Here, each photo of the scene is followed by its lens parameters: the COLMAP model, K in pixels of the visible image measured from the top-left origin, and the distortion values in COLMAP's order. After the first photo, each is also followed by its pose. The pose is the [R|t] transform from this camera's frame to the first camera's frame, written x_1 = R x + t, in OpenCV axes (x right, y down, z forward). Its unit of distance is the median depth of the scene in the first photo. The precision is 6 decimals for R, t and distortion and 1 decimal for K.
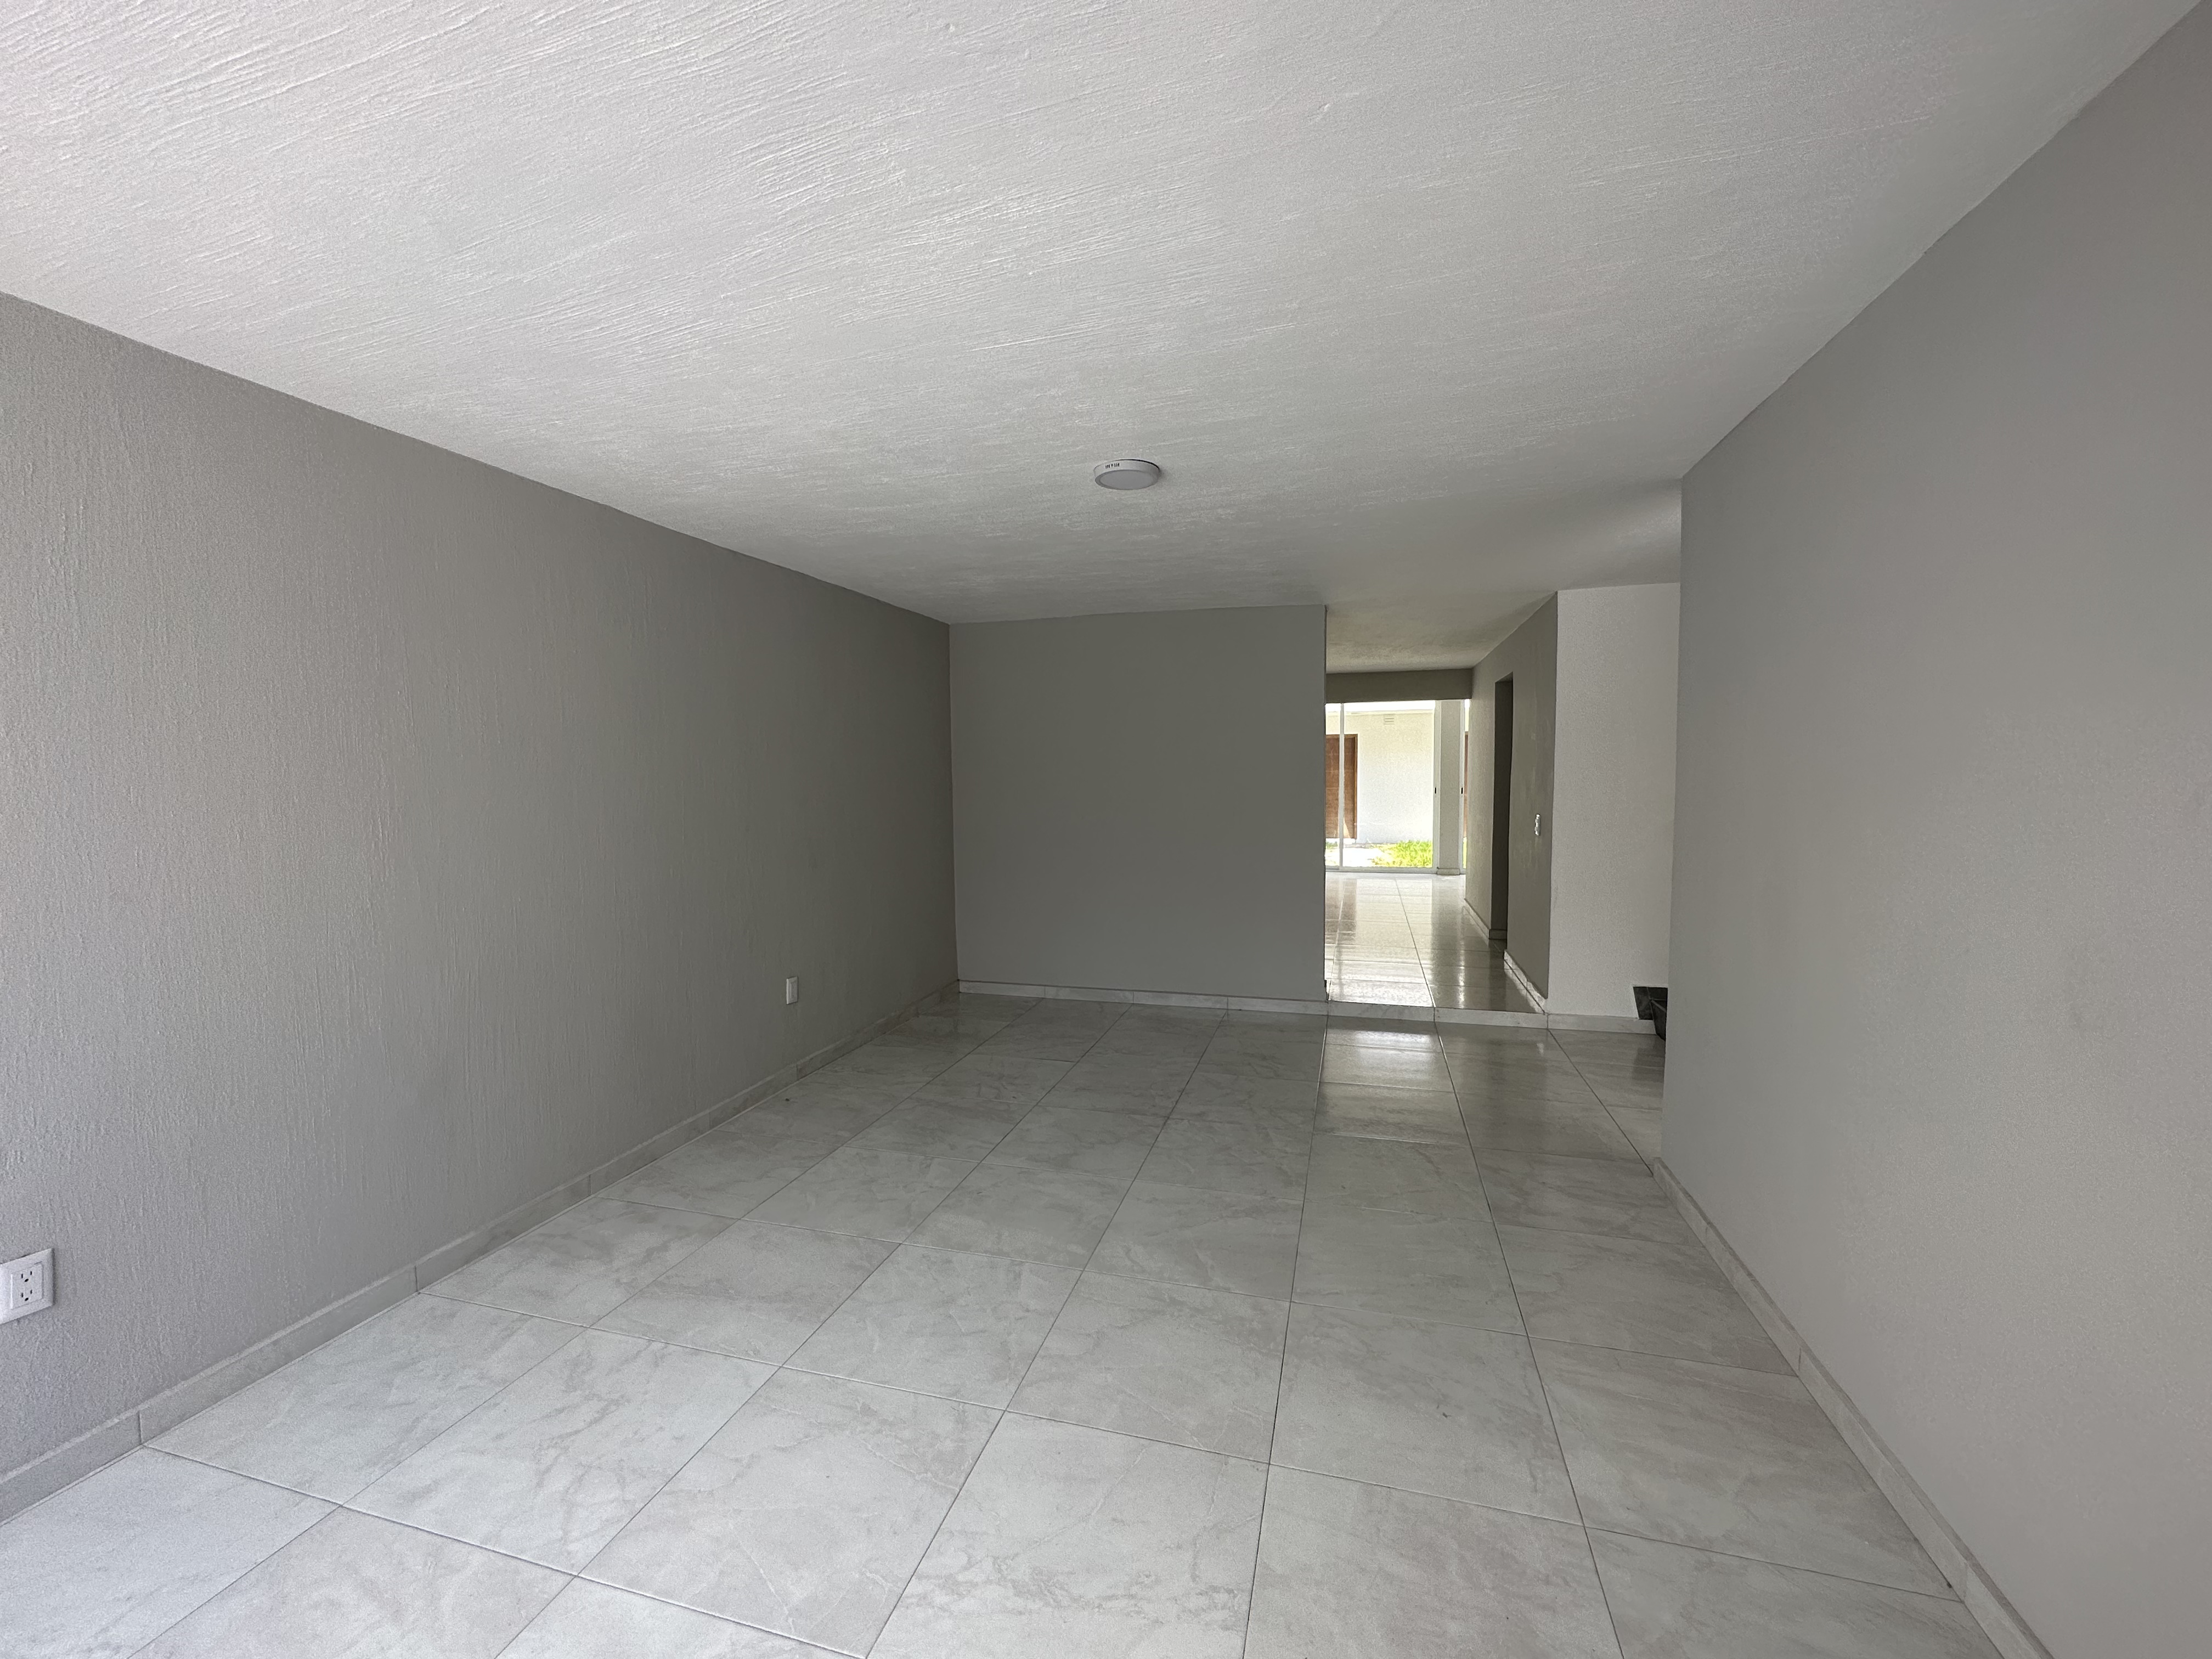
lens RADIAL K [[884.7, 0, 1102.6], [0, 884.7, 828.7], [0, 0, 1]] dist [0.000751, -0.000272]
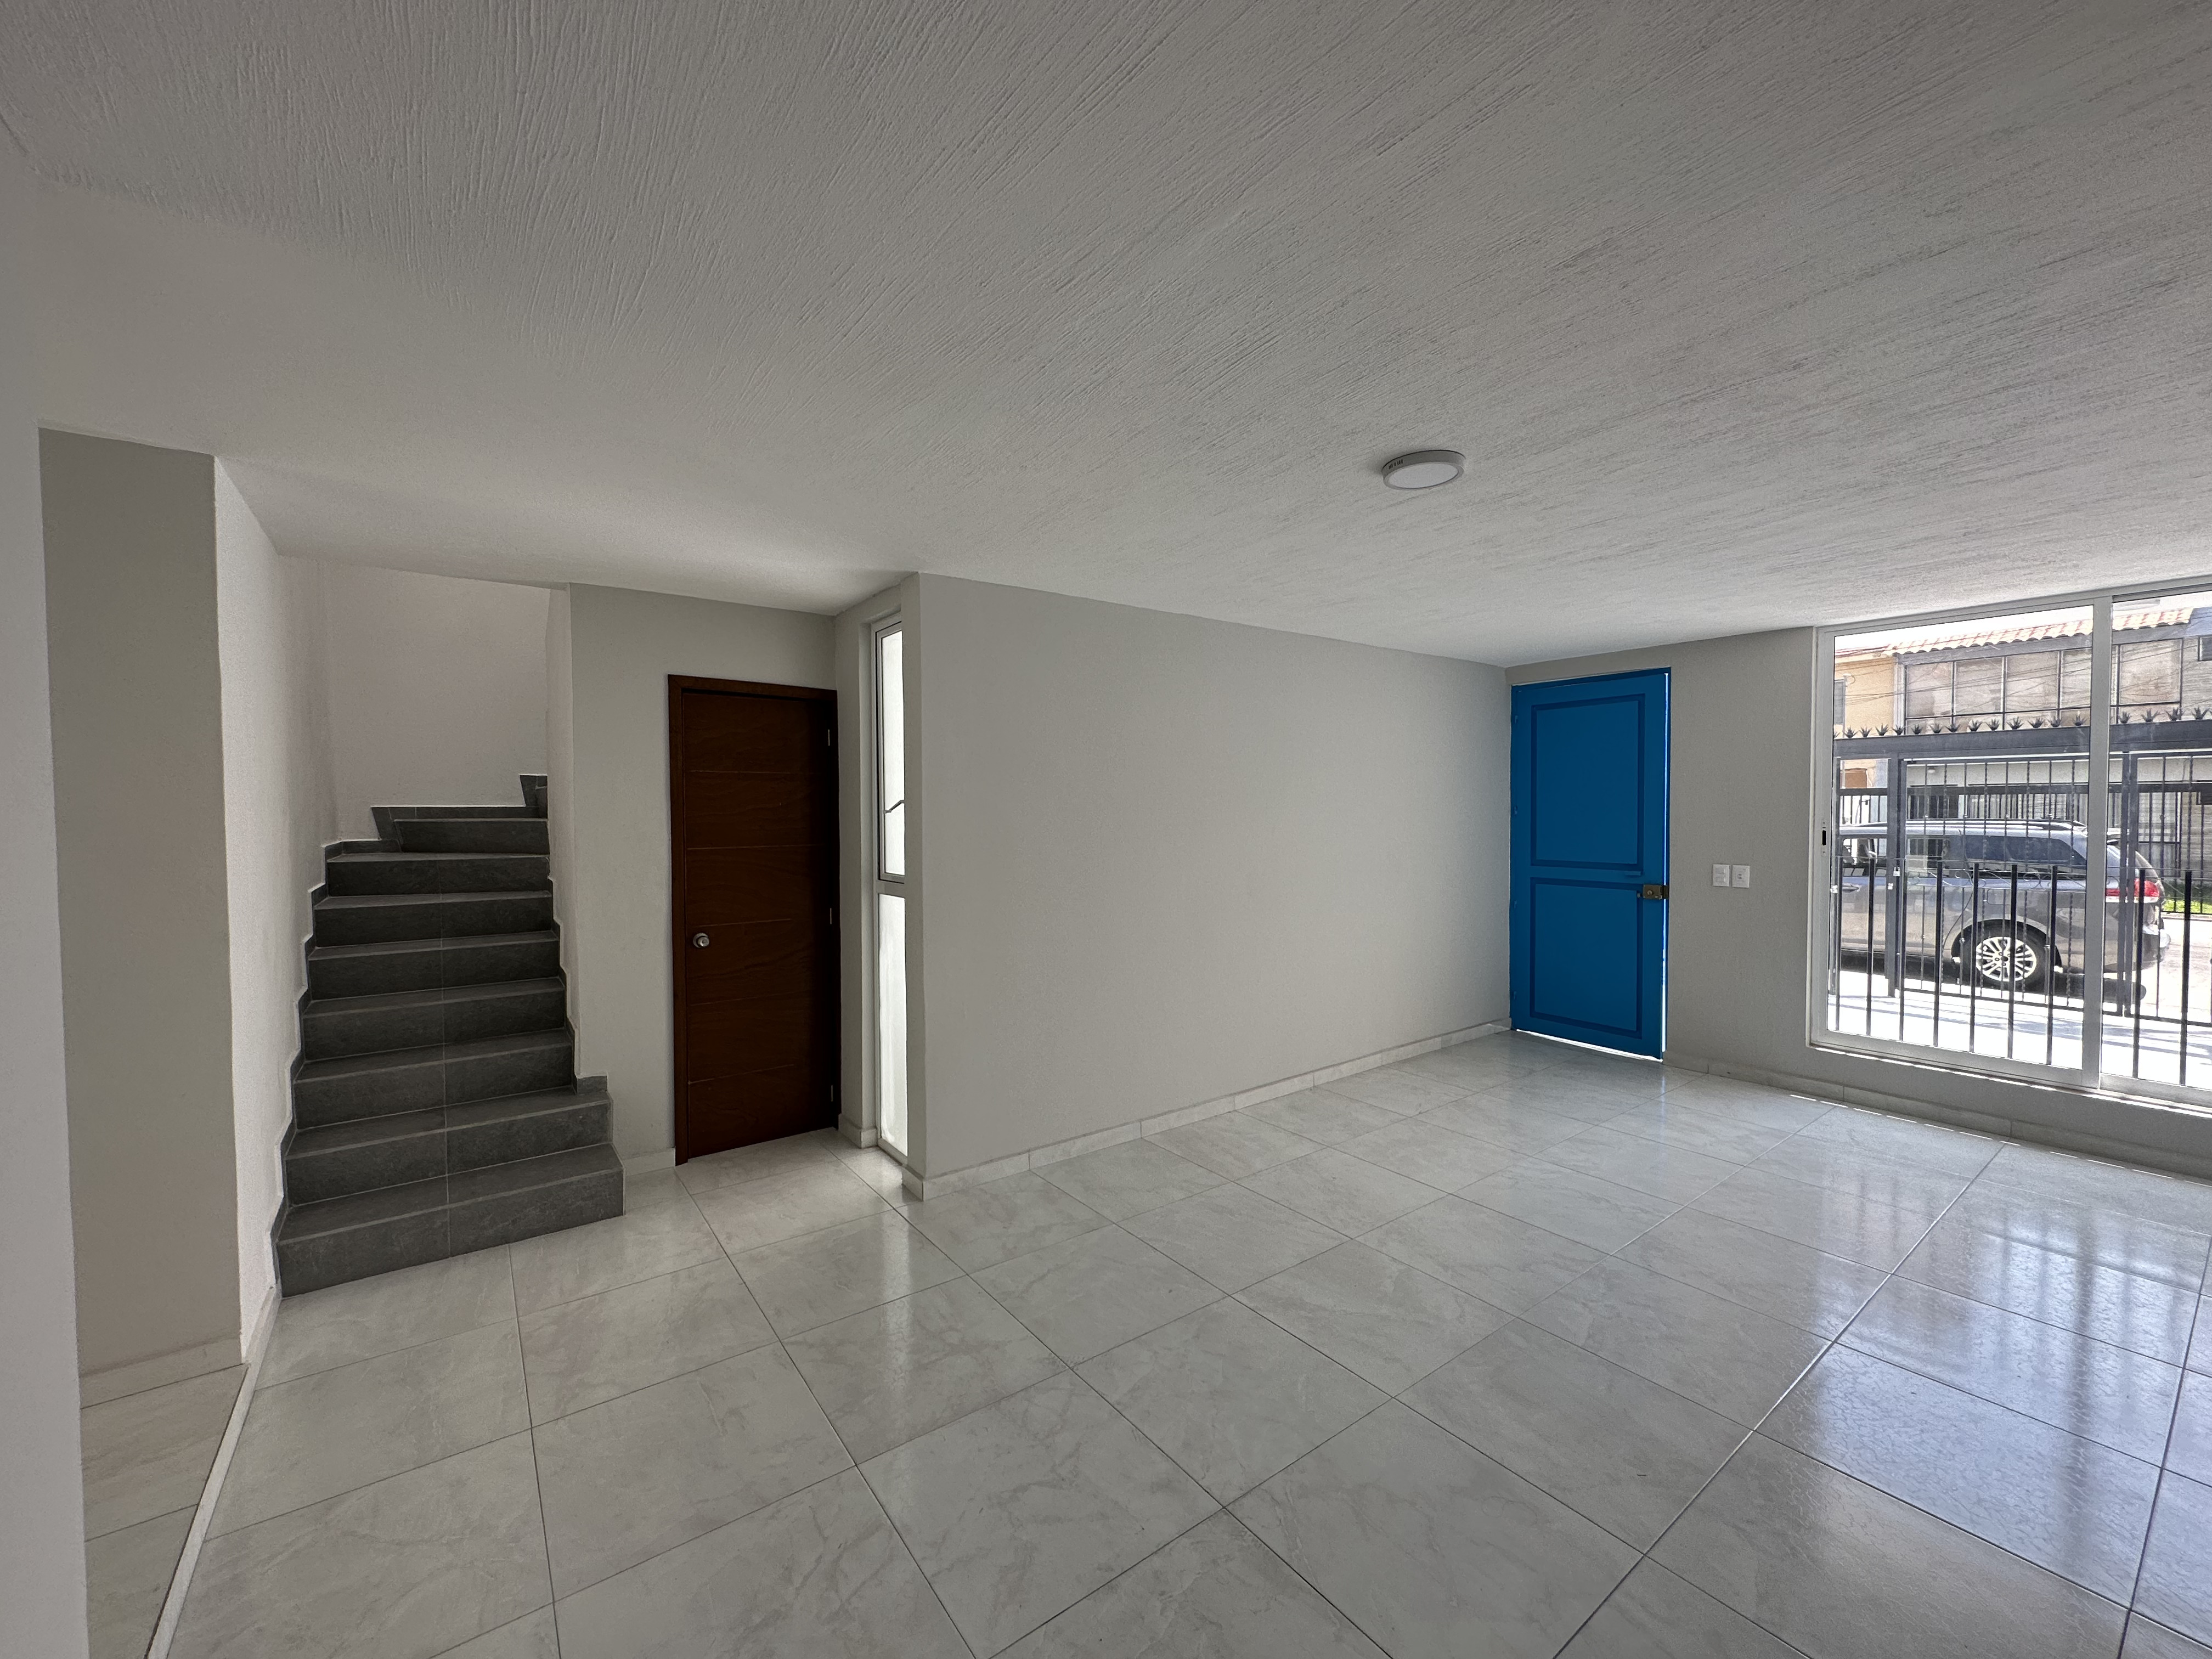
lens RADIAL K [[884.7, 0, 1106.9], [0, 884.7, 831.8], [0, 0, 1]] dist [0.000751, -0.000272]
pose [[-0.795421, -0.000612, 0.606056, -0.232448], [0.050449, 0.996462, 0.067217, -0.128883], [-0.603953, 0.084041, -0.792577, 1.810119]]
